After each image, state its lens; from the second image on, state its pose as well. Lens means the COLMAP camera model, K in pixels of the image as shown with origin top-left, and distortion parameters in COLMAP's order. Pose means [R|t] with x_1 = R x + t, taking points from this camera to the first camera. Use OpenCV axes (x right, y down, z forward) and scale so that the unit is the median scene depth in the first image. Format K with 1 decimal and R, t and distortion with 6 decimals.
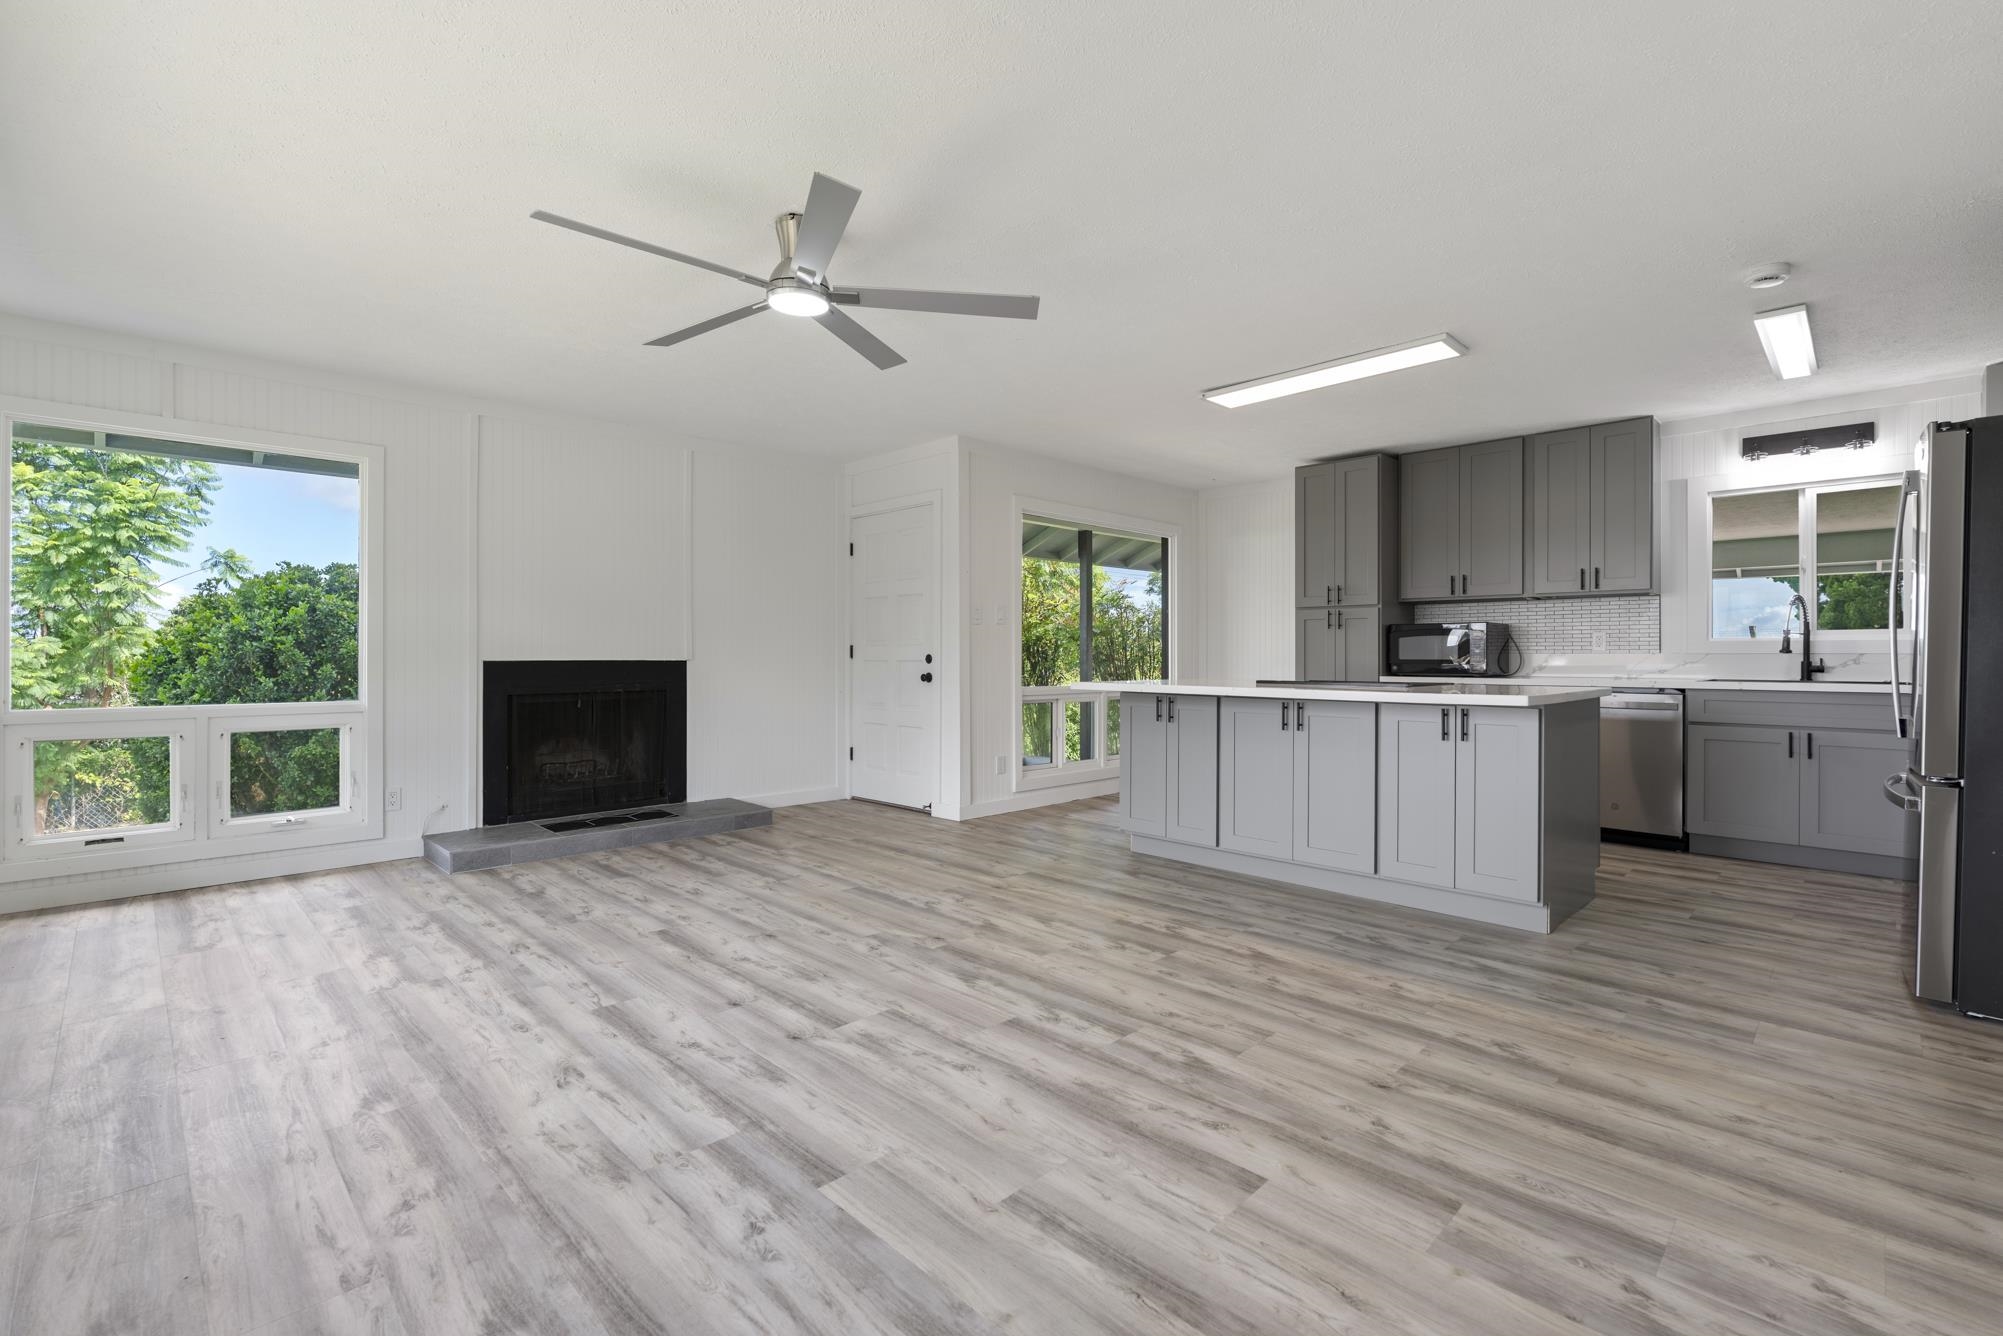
lens RADIAL K [[886.8, 0, 1001.5], [0, 886.8, 668.0], [0, 0, 1]] dist [-0.001344, 0.000078]
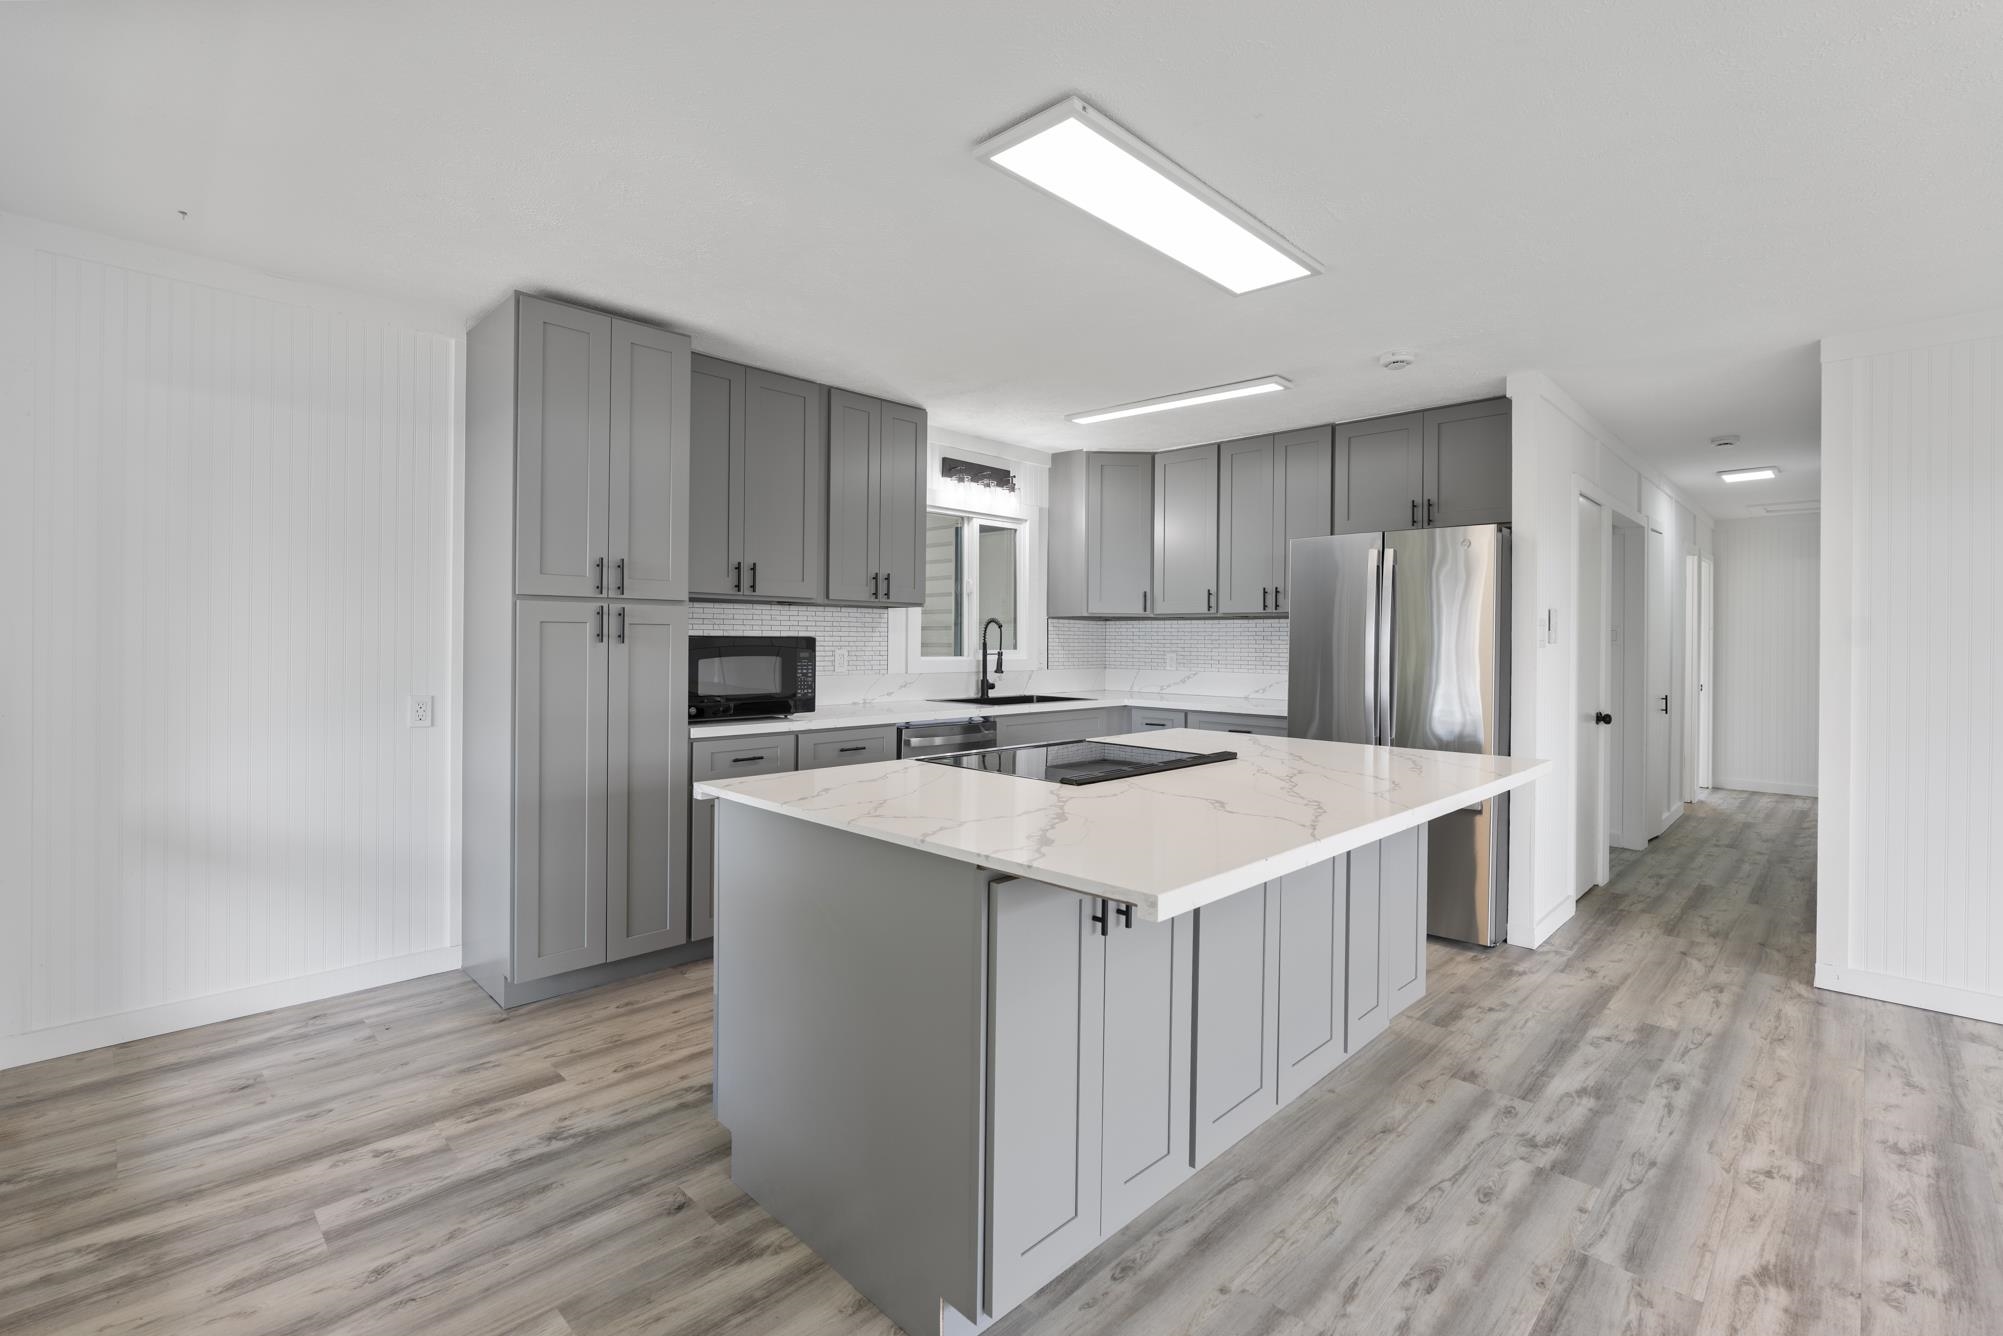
lens RADIAL K [[887.3, 0, 999.2], [0, 887.3, 658.4], [0, 0, 1]] dist [-0.007677, 0.000449]
pose [[-0.005203, -0.024350, 0.999690, -0.171842], [0.003404, 0.999697, 0.024368, -0.059325], [-0.999981, 0.003530, -0.005119, 0.984745]]
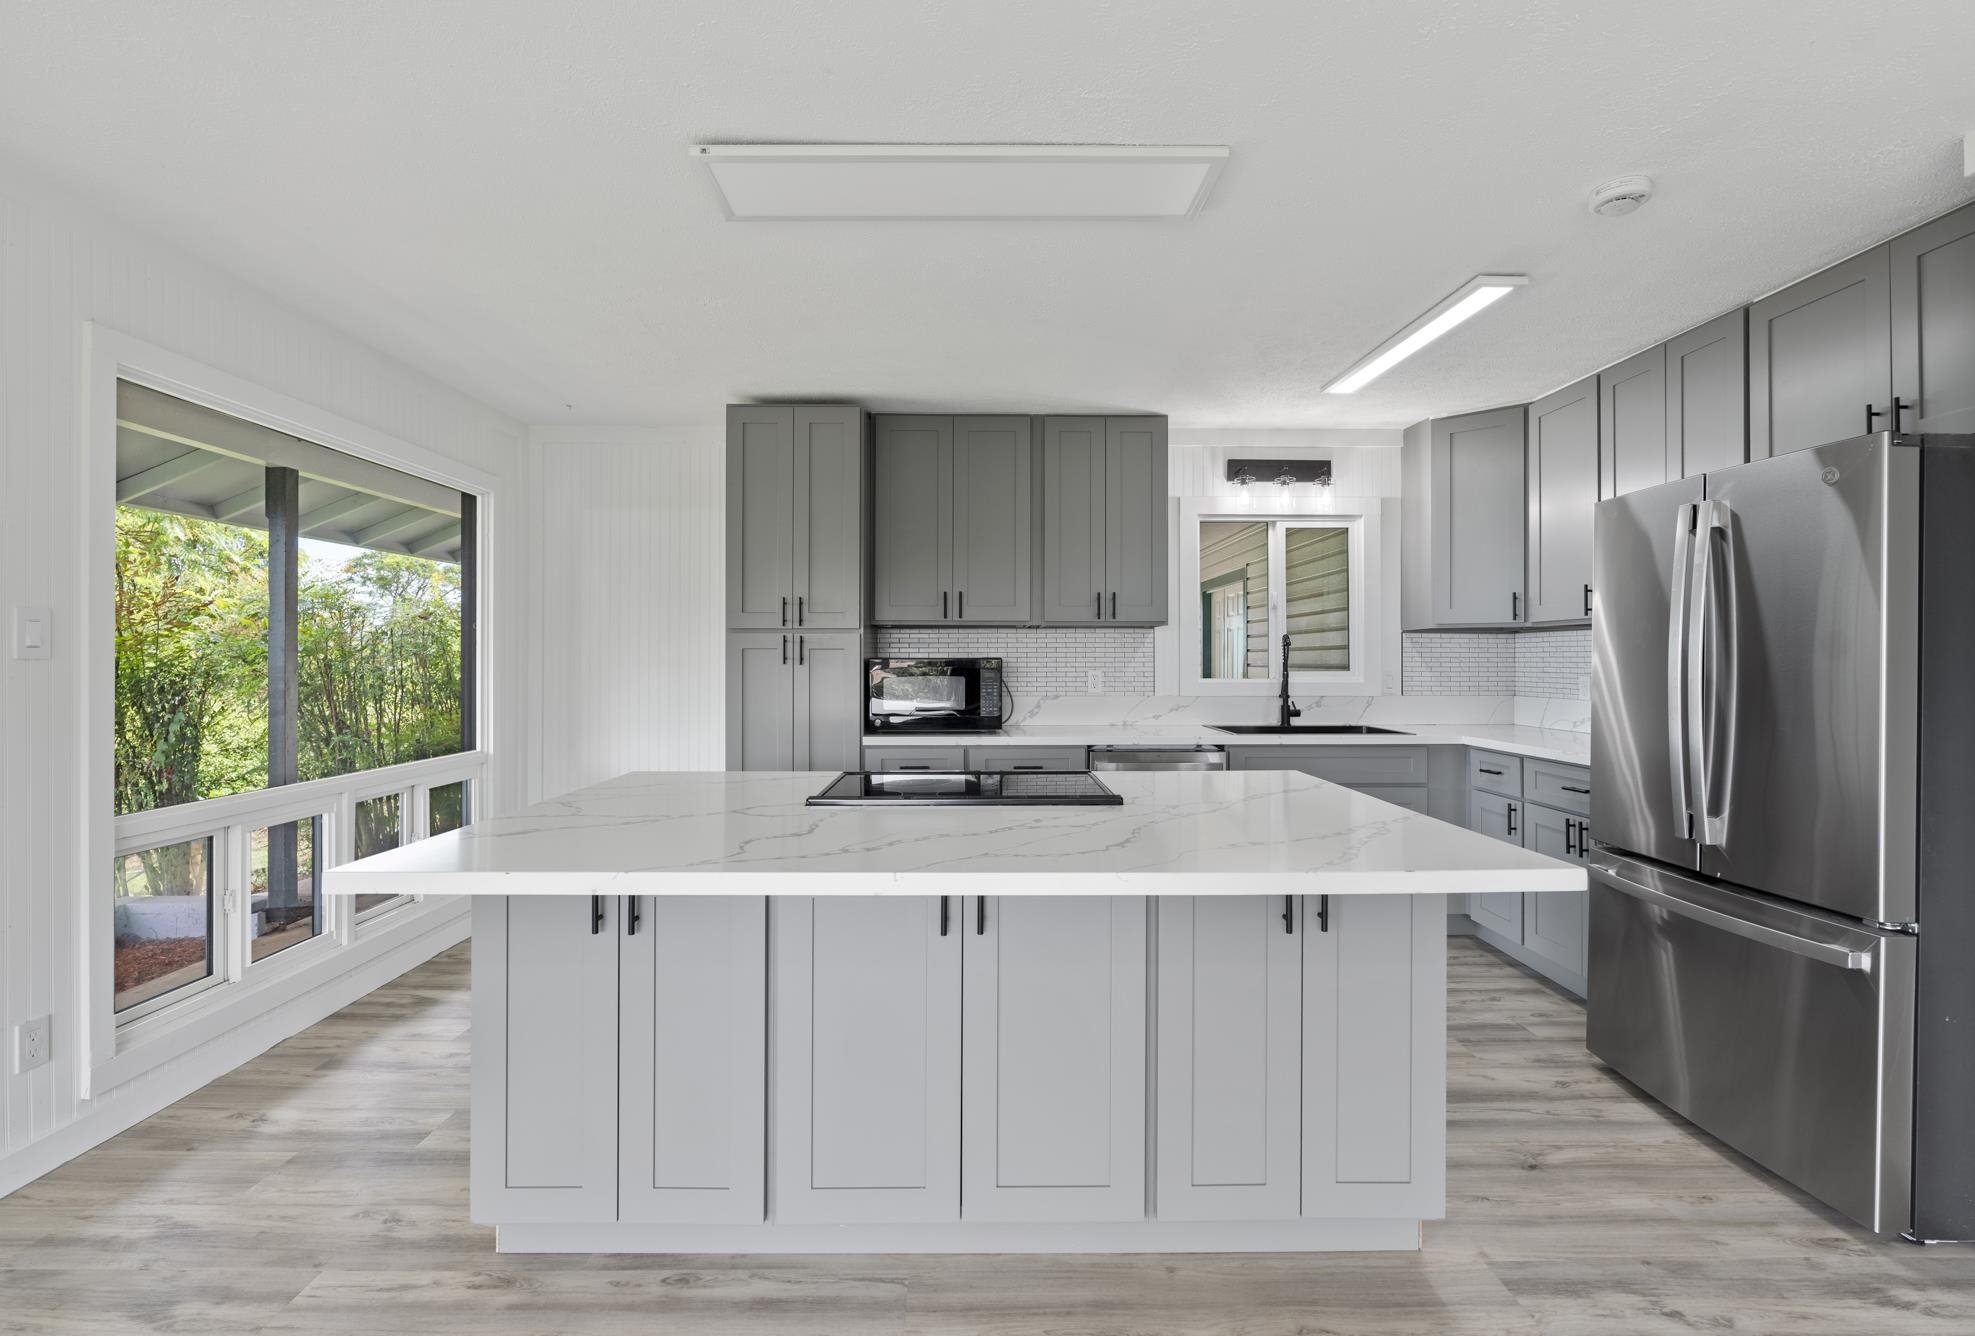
lens RADIAL K [[884.3, 0, 991.5], [0, 884.3, 659.3], [0, 0, 1]] dist [-0.008593, 0.000759]
pose [[0.694476, -0.002574, 0.719512, 0.017473], [0.010466, 0.999924, -0.006525, -0.053143], [-0.719440, 0.012062, 0.694450, 0.571125]]
